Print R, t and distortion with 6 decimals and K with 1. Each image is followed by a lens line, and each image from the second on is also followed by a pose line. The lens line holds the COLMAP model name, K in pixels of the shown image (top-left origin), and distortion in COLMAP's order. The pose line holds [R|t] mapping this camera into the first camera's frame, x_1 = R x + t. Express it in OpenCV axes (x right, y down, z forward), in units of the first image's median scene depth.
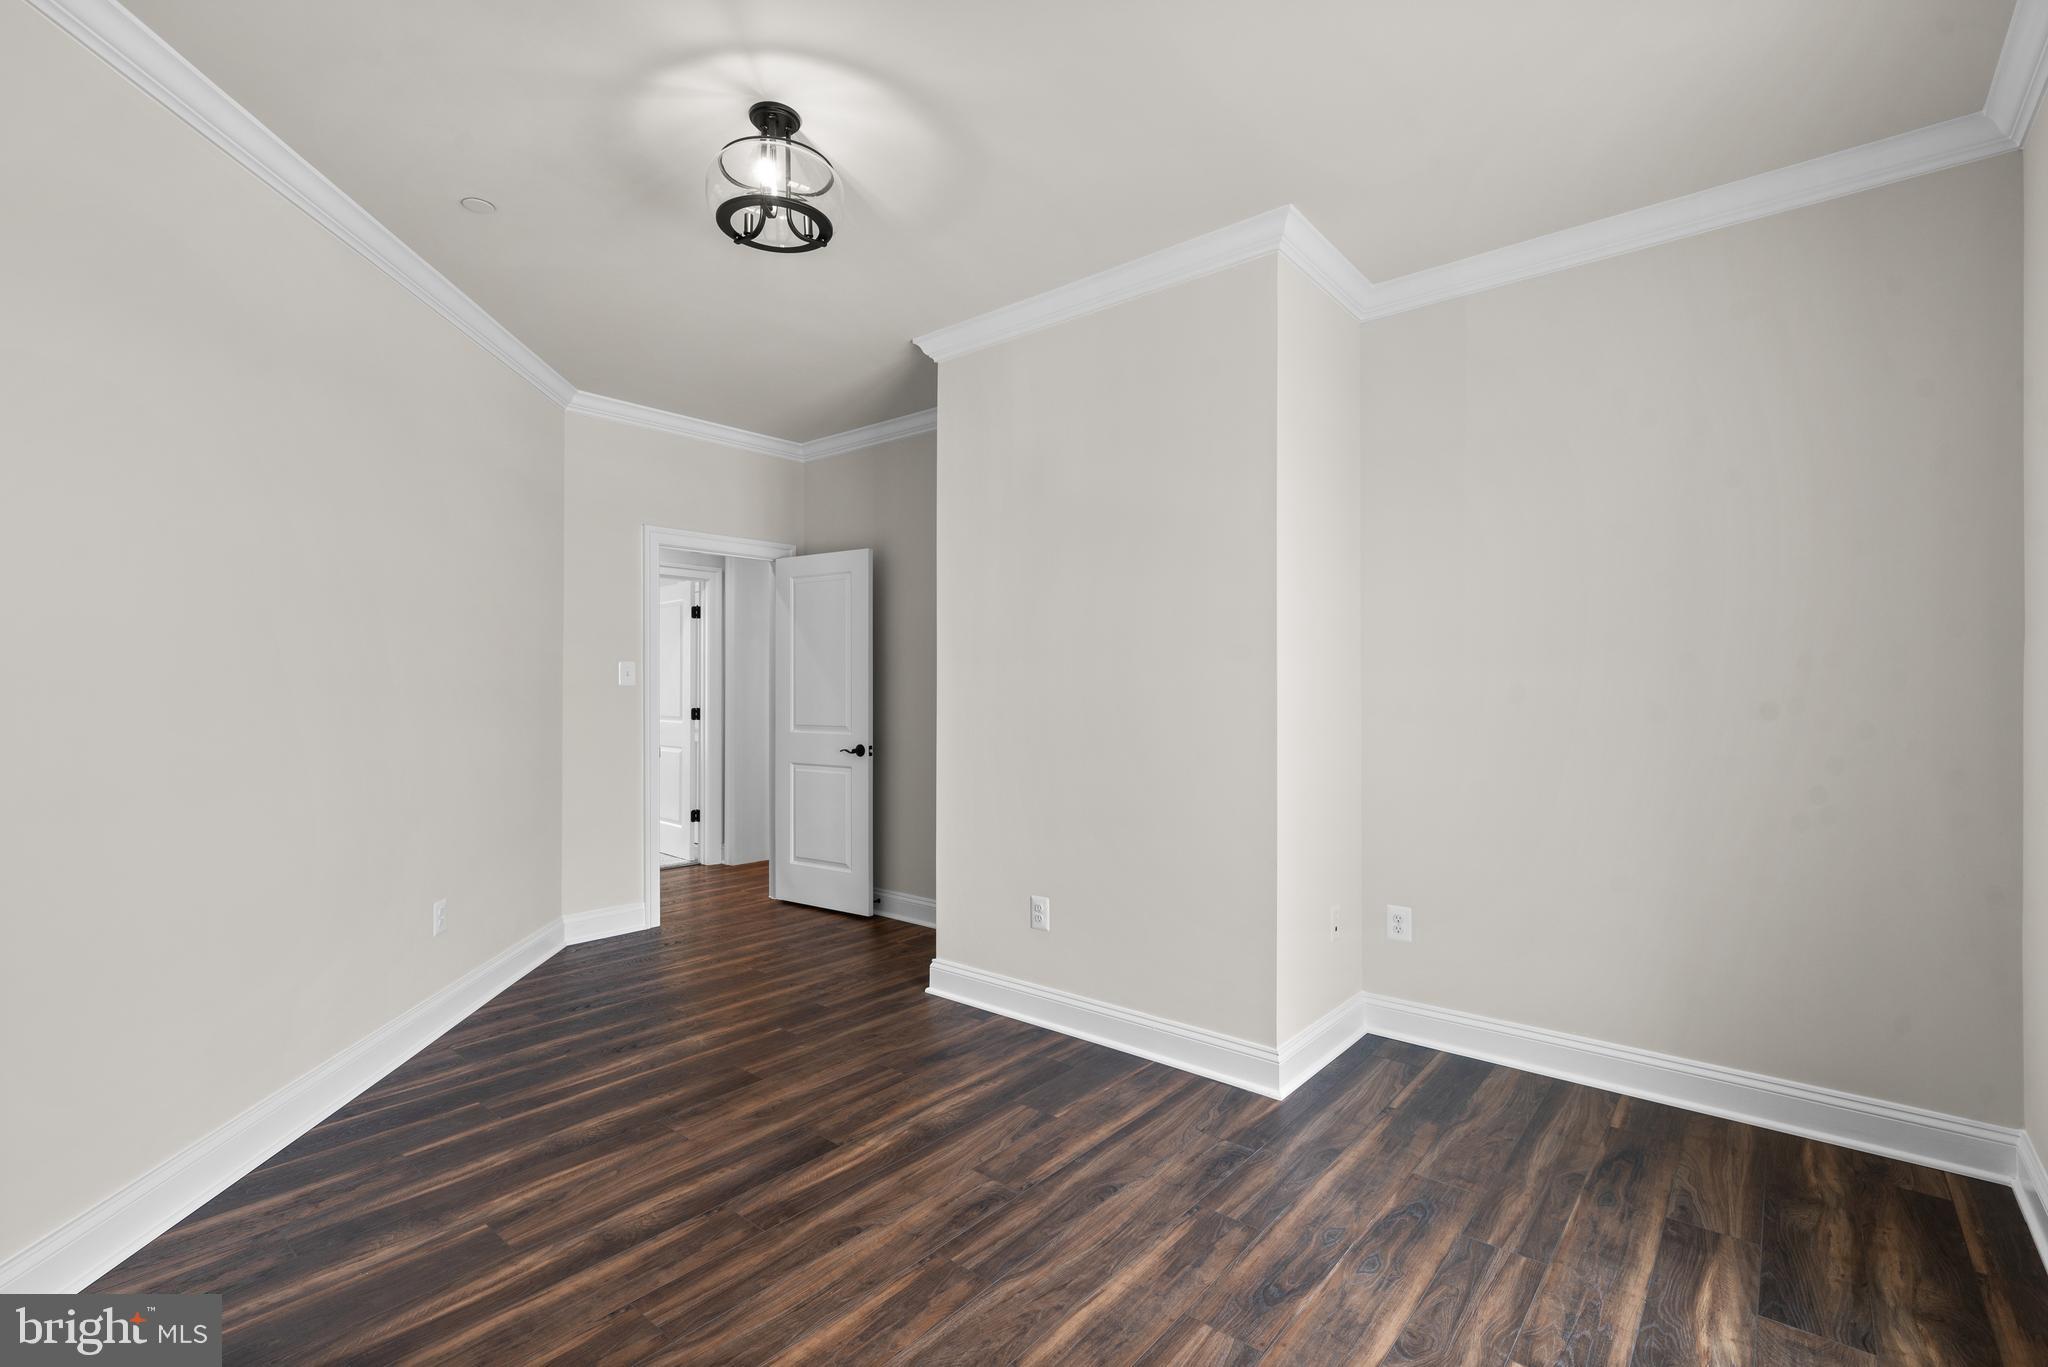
lens RADIAL K [[917.8, 0, 1023.0], [0, 917.8, 687.2], [0, 0, 1]] dist [0.001001, -0.000167]
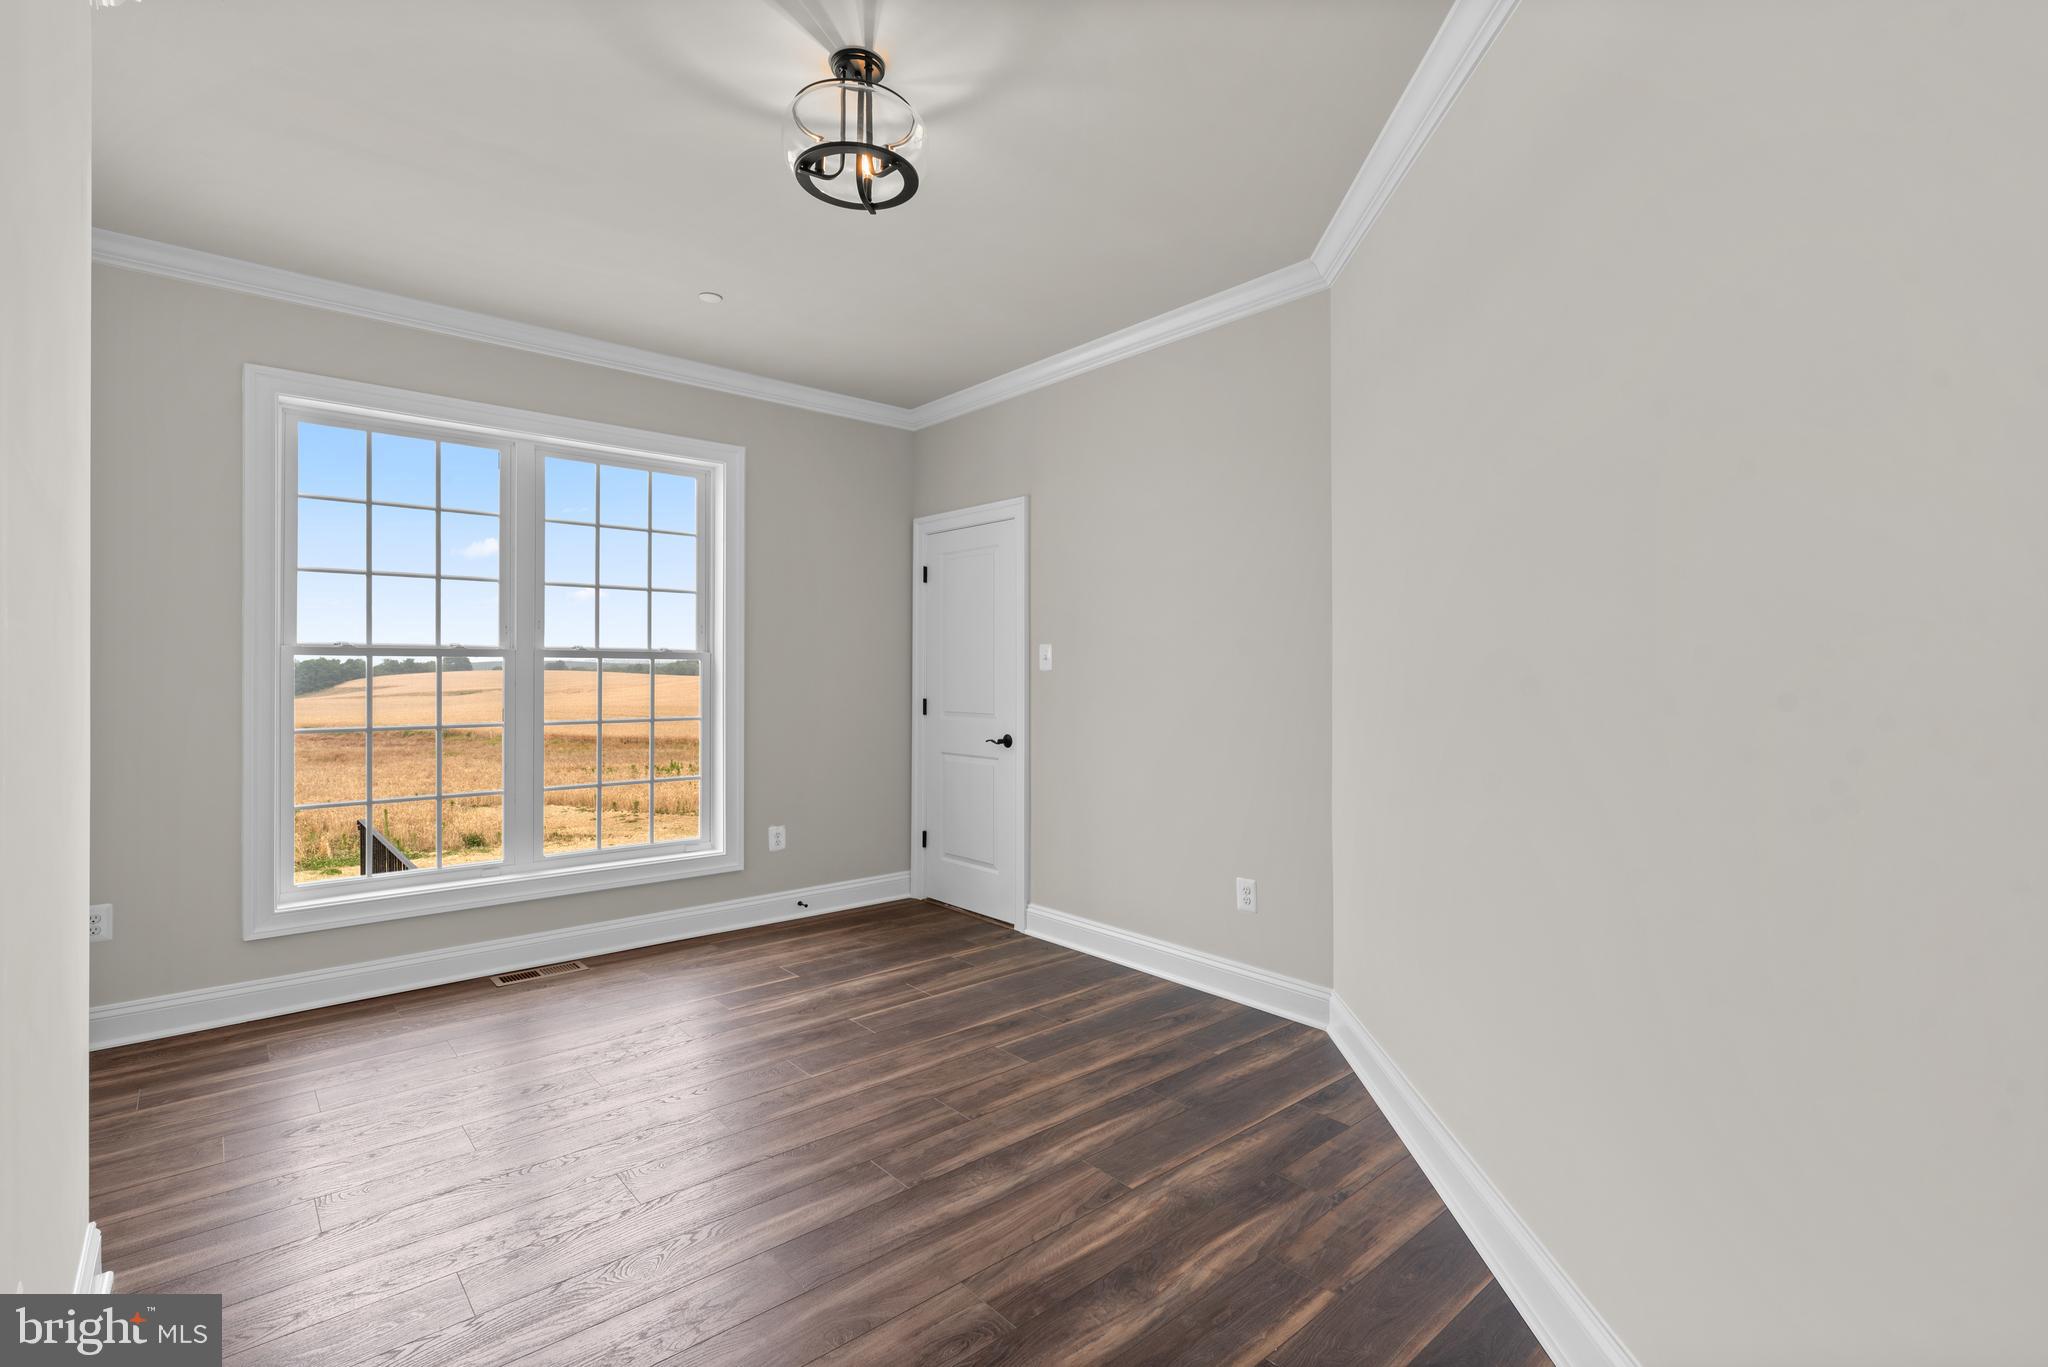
lens RADIAL K [[945.8, 0, 1030.4], [0, 945.8, 673.5], [0, 0, 1]] dist [0.014015, 0.000136]
pose [[-0.988346, -0.000064, 0.152227, -0.626881], [0.000188, 0.999999, 0.001642, 0.010068], [-0.152227, 0.001651, -0.988344, 2.037941]]
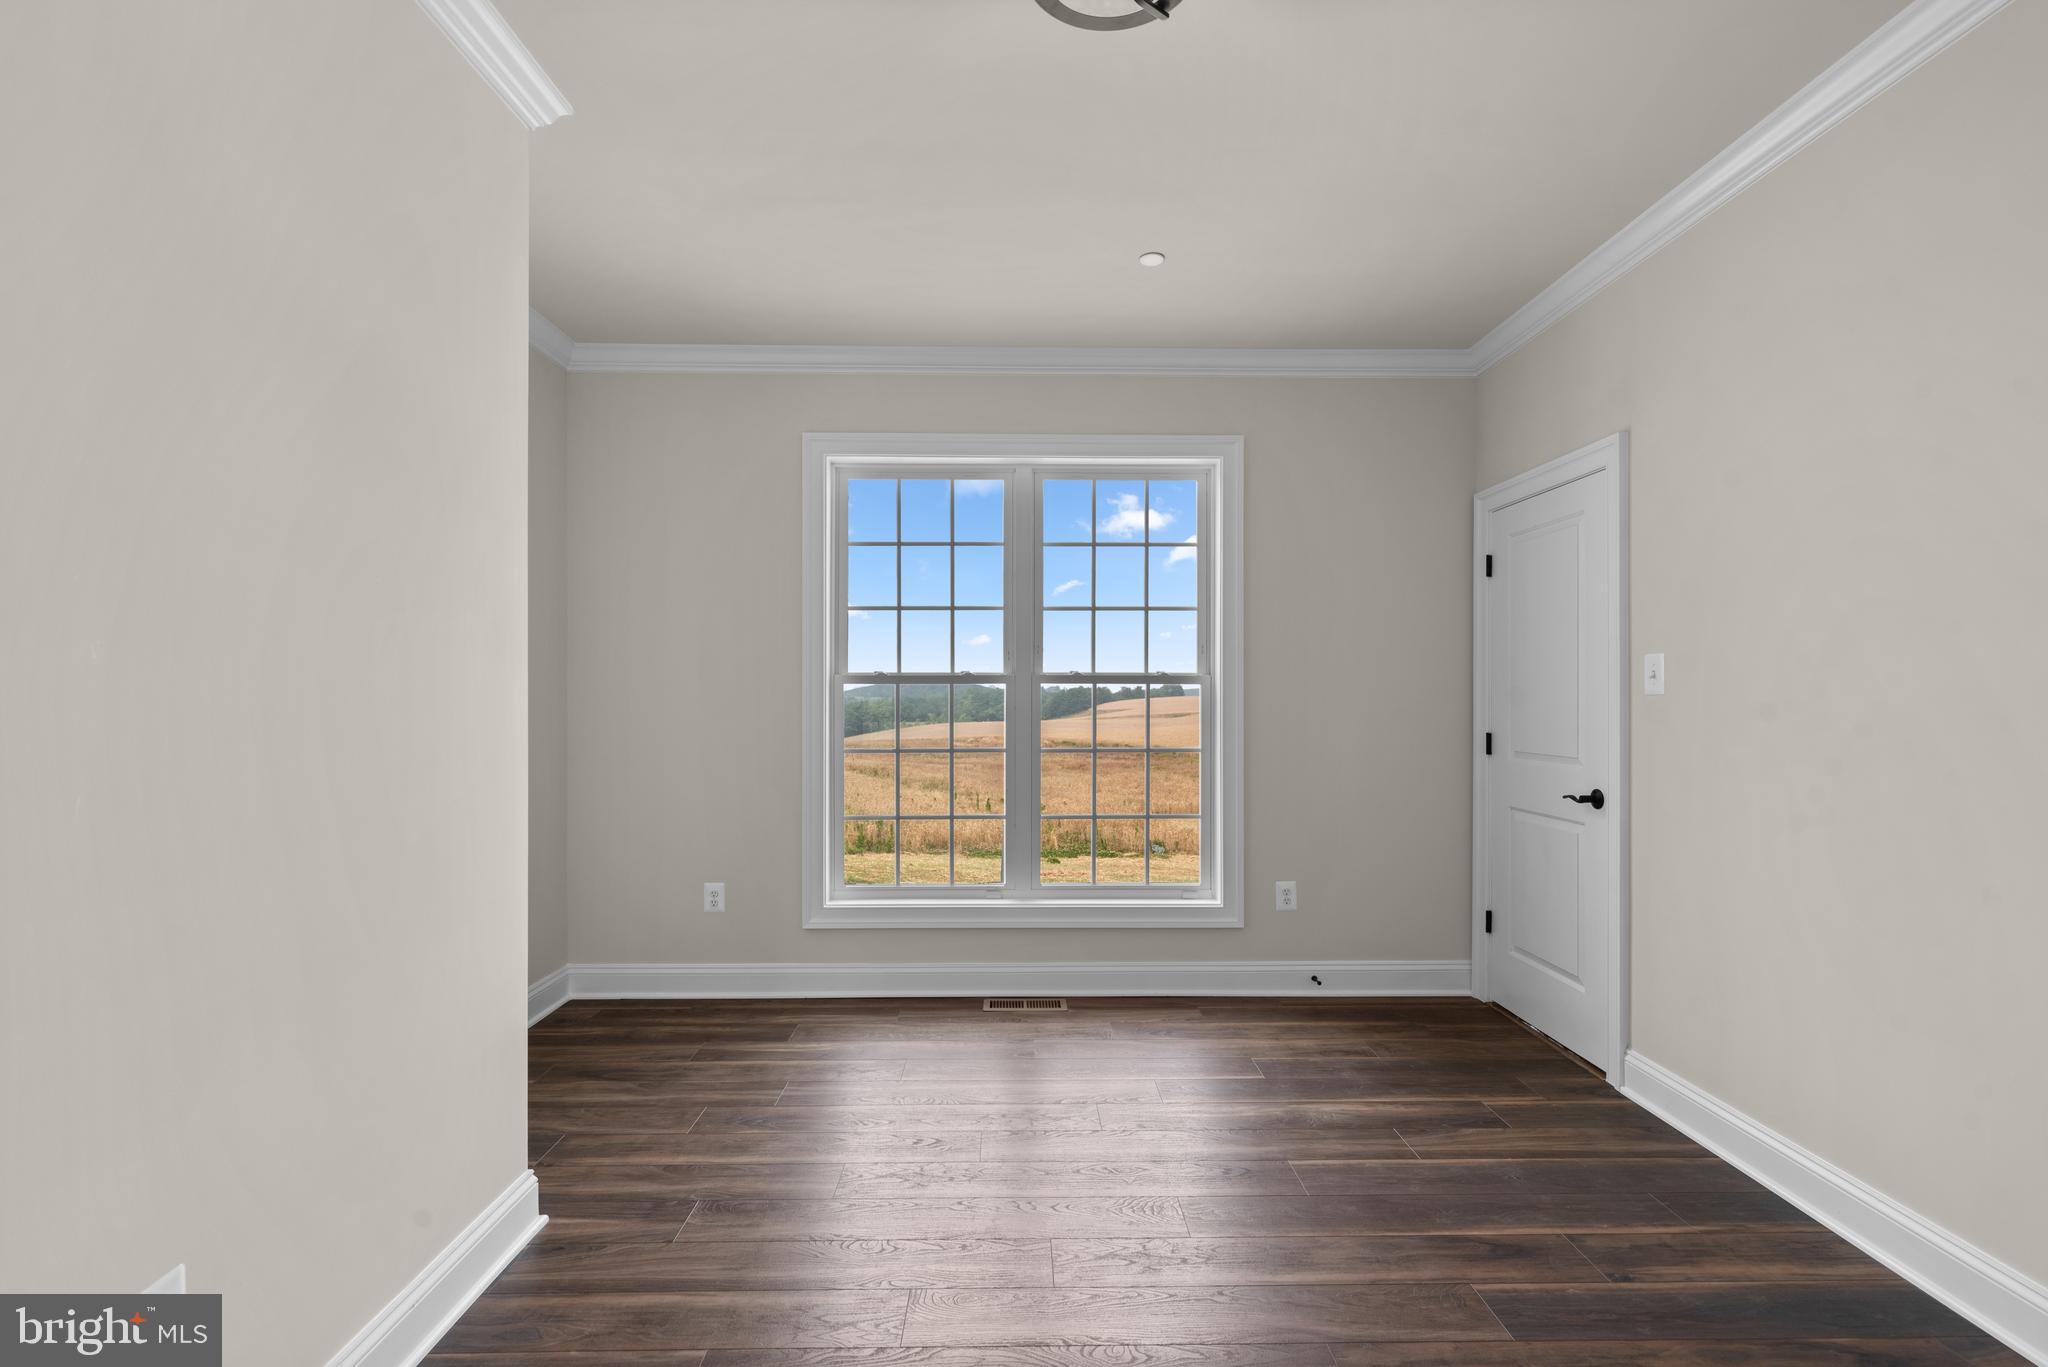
lens RADIAL K [[942.3, 0, 1027.5], [0, 942.3, 698.0], [0, 0, 1]] dist [0.000230, -0.000992]
pose [[-0.656693, 0.001573, 0.754156, -0.758062], [0.002559, 0.999997, 0.000143, 0.009419], [-0.754153, 0.002024, -0.656695, 1.559415]]
